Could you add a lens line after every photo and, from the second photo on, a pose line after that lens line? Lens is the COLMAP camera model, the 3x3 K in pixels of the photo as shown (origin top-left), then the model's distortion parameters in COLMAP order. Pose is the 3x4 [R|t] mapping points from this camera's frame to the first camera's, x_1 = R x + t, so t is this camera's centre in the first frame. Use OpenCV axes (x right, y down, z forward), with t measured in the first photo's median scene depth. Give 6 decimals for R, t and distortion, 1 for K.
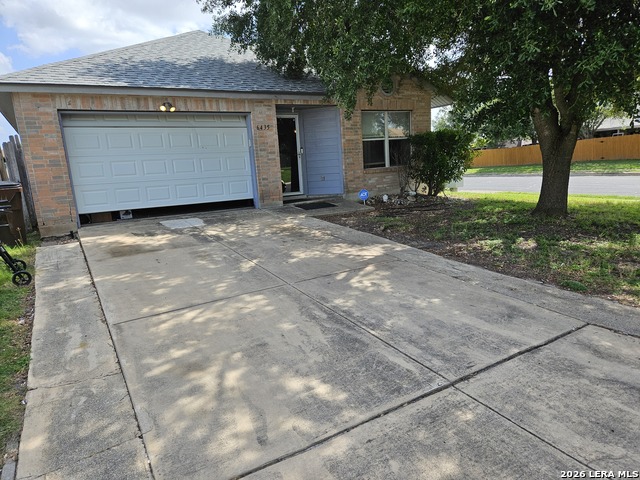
lens RADIAL K [[427.3, 0, 319.9], [0, 427.3, 240.5], [0, 0, 1]] dist [0.044805, -0.009405]
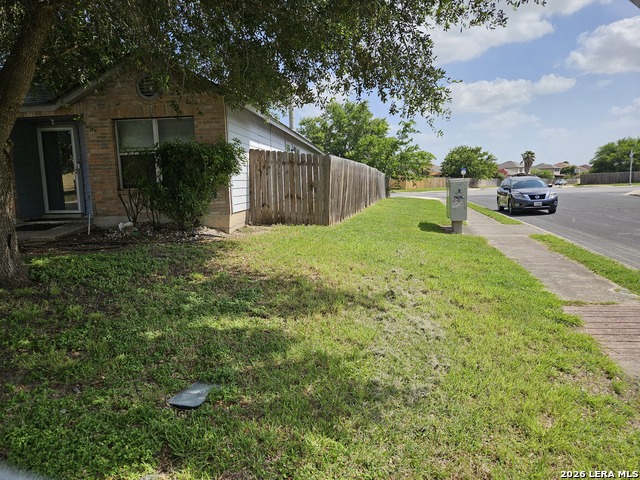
lens RADIAL K [[427.3, 0, 319.0], [0, 427.3, 237.4], [0, 0, 1]] dist [0.044805, -0.009405]
pose [[0.788428, 0.120433, -0.603222, 1.153950], [-0.129975, 0.991122, 0.027995, -0.184418], [0.601238, 0.056331, 0.797082, 0.710713]]
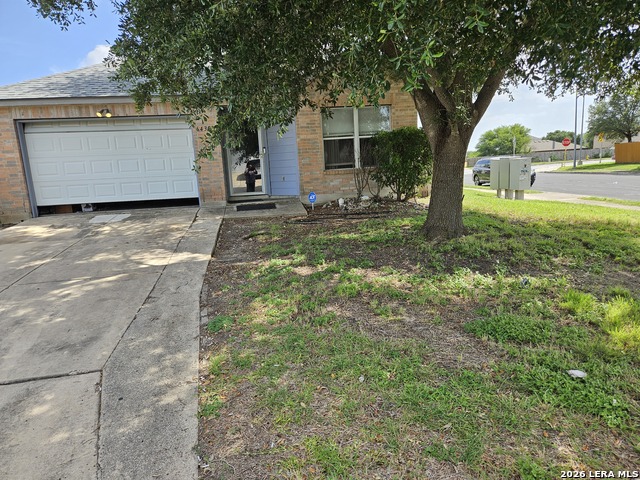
lens RADIAL K [[427.3, 0, 320.9], [0, 427.3, 239.9], [0, 0, 1]] dist [0.044805, -0.009405]
pose [[0.926411, 0.075706, -0.368824, 0.565575], [-0.069045, 0.997124, 0.031247, -0.053277], [0.370129, -0.003482, 0.928974, 0.154676]]
